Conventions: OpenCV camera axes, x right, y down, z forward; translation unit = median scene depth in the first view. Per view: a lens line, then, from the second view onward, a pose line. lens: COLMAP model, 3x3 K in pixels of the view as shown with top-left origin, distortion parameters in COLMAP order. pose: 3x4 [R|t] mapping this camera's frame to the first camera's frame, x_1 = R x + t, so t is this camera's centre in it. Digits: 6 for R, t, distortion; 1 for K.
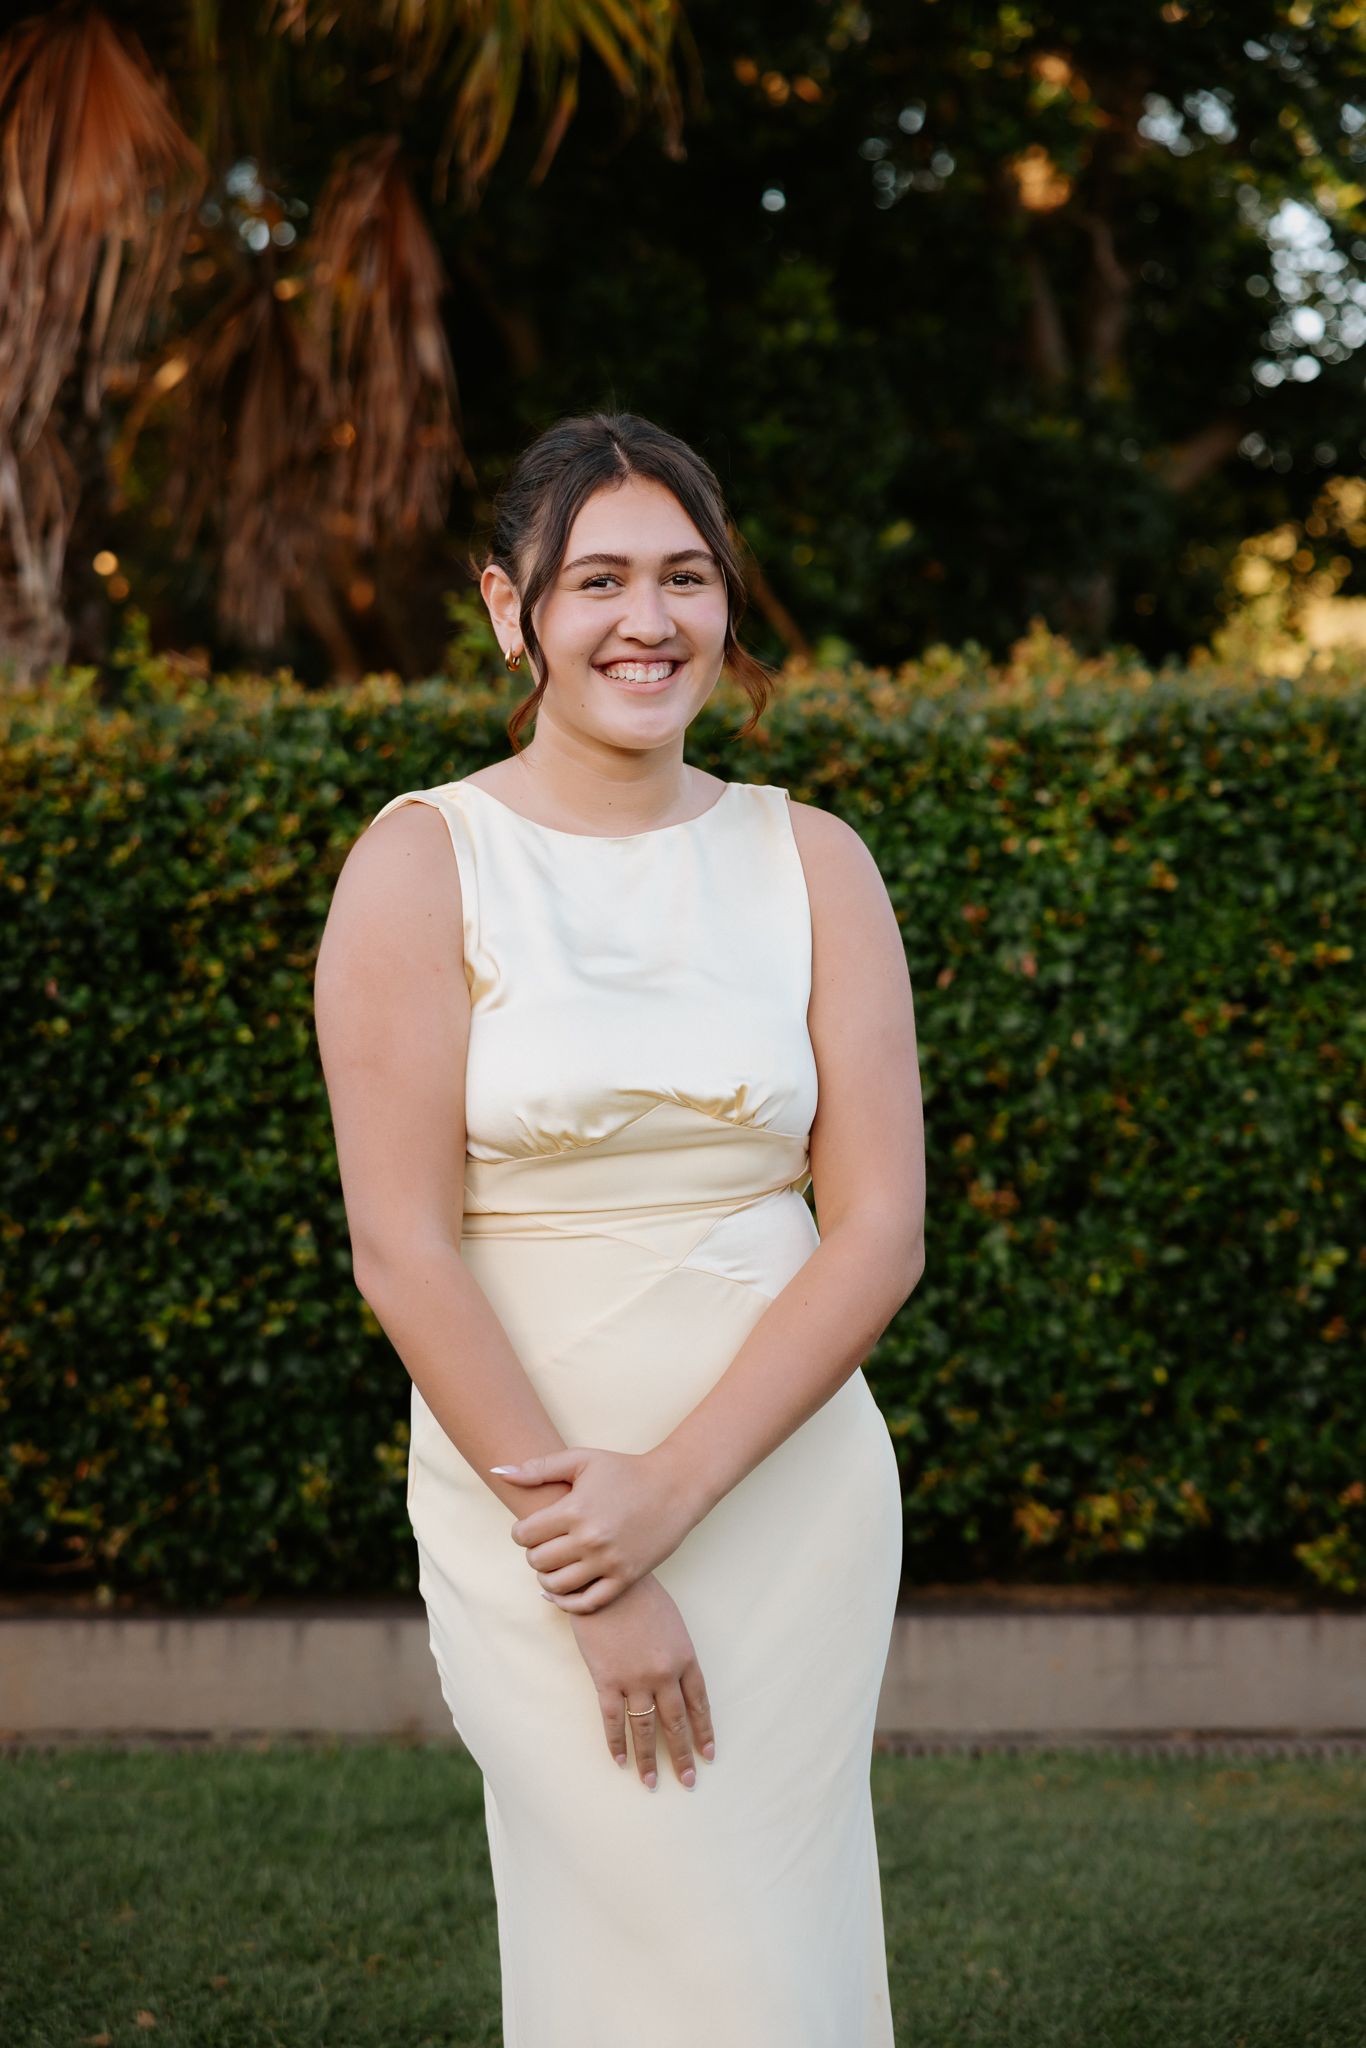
lens RADIAL K [[3956.3, 0, 683.0], [0, 3956.3, 1024.0], [0, 0, 1]] dist [0.555375, 0.207770]
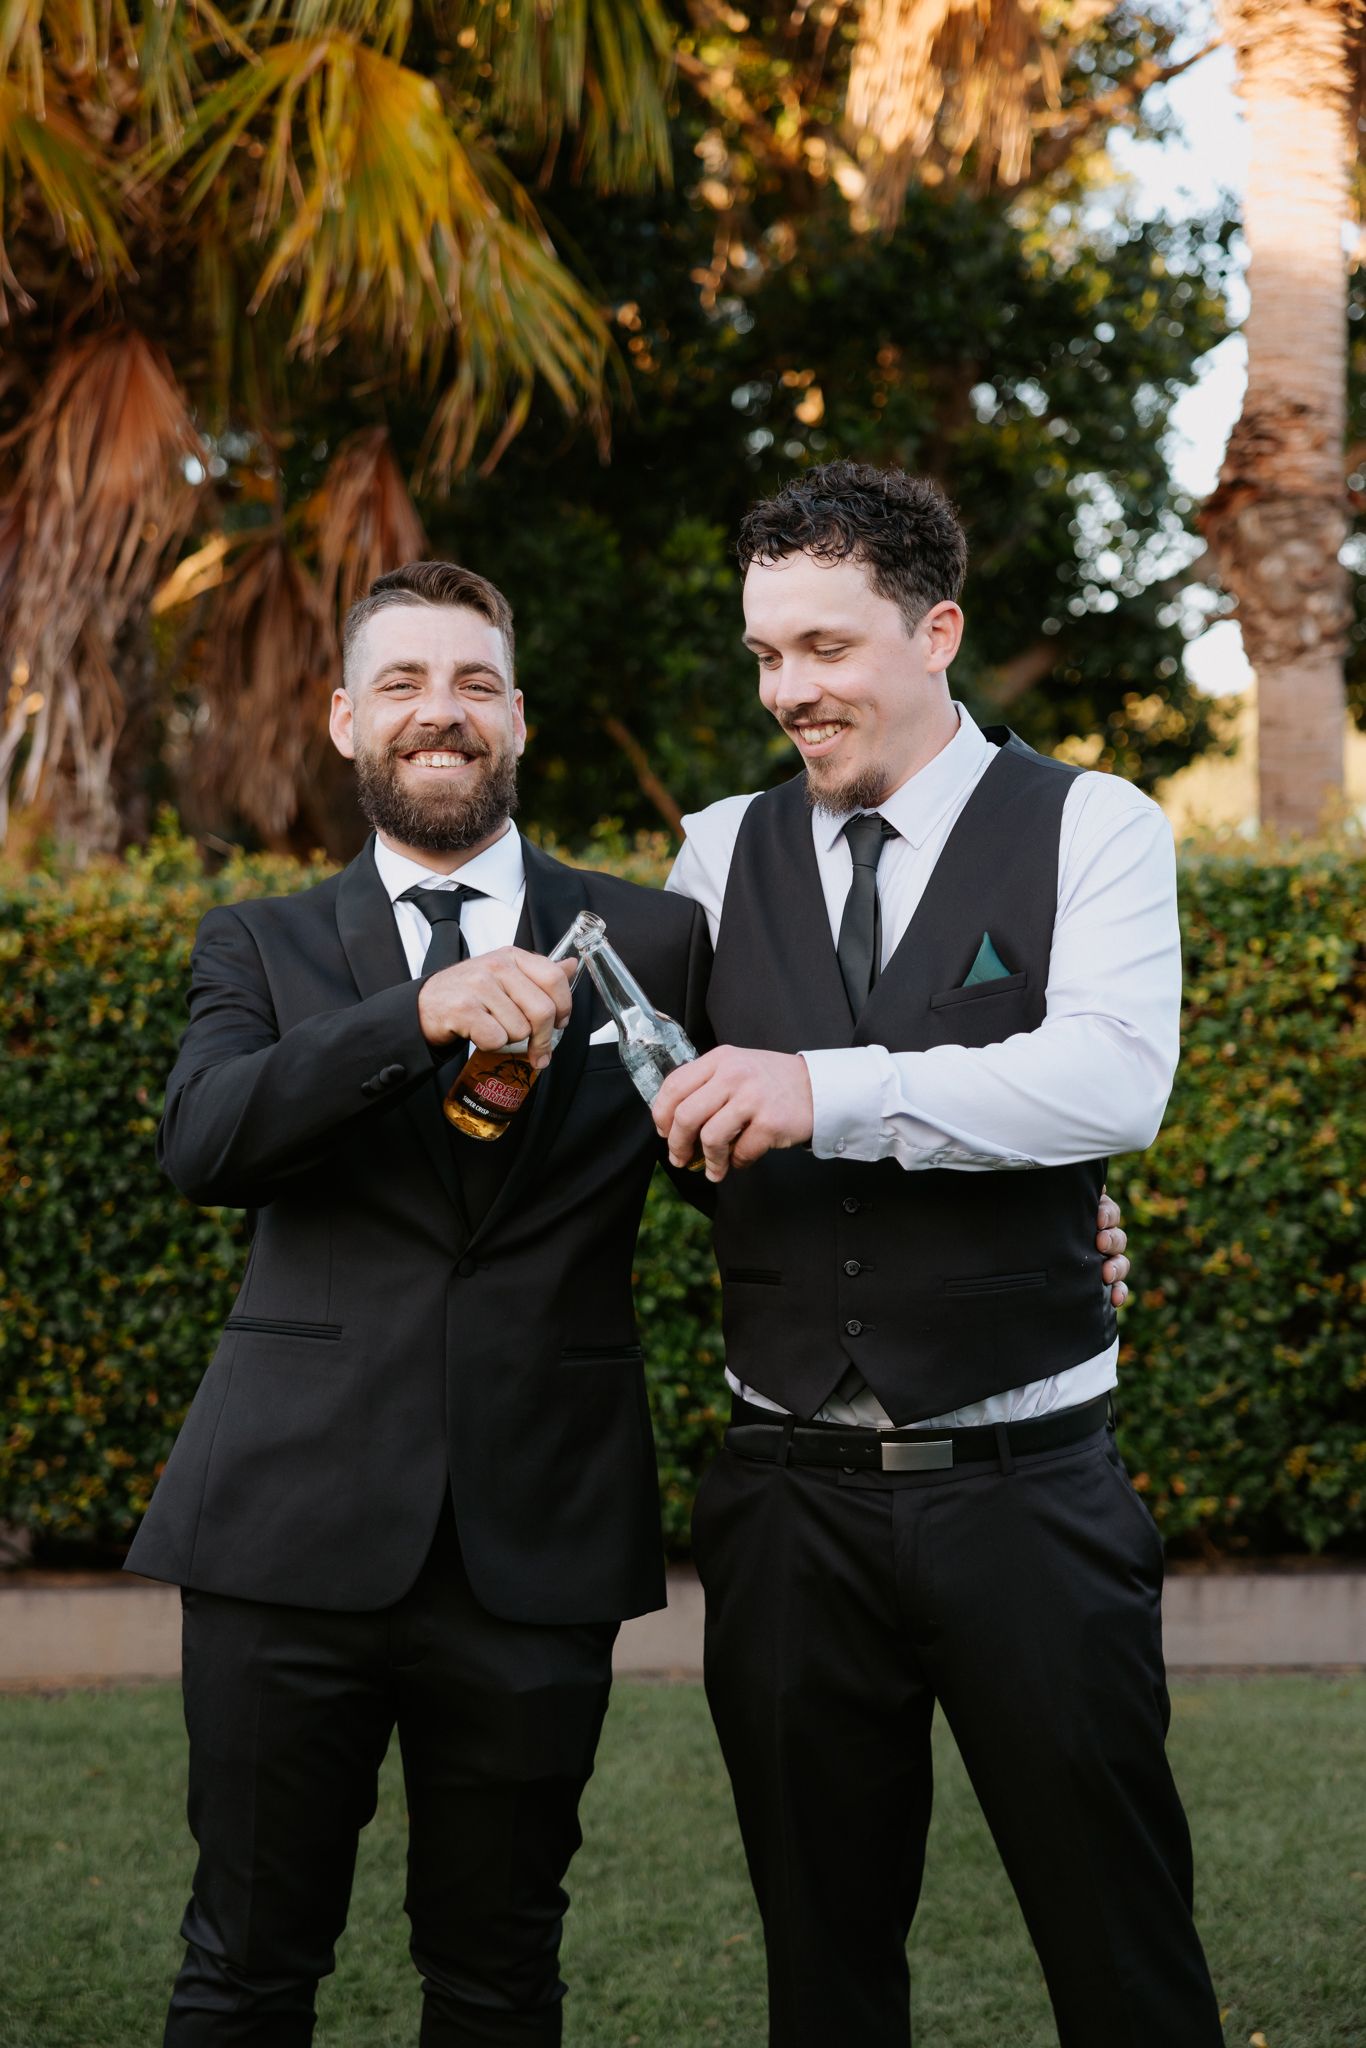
lens RADIAL K [[3525.8, 0, 683.0], [0, 3525.8, 1024.0], [0, 0, 1]] dist [0.345022, 0.002233]
pose [[0.999509, 0.000050, 0.031336, -0.018012], [0.001162, 0.999253, -0.038637, 0.012532], [-0.031314, 0.038655, 0.998762, -0.154444]]
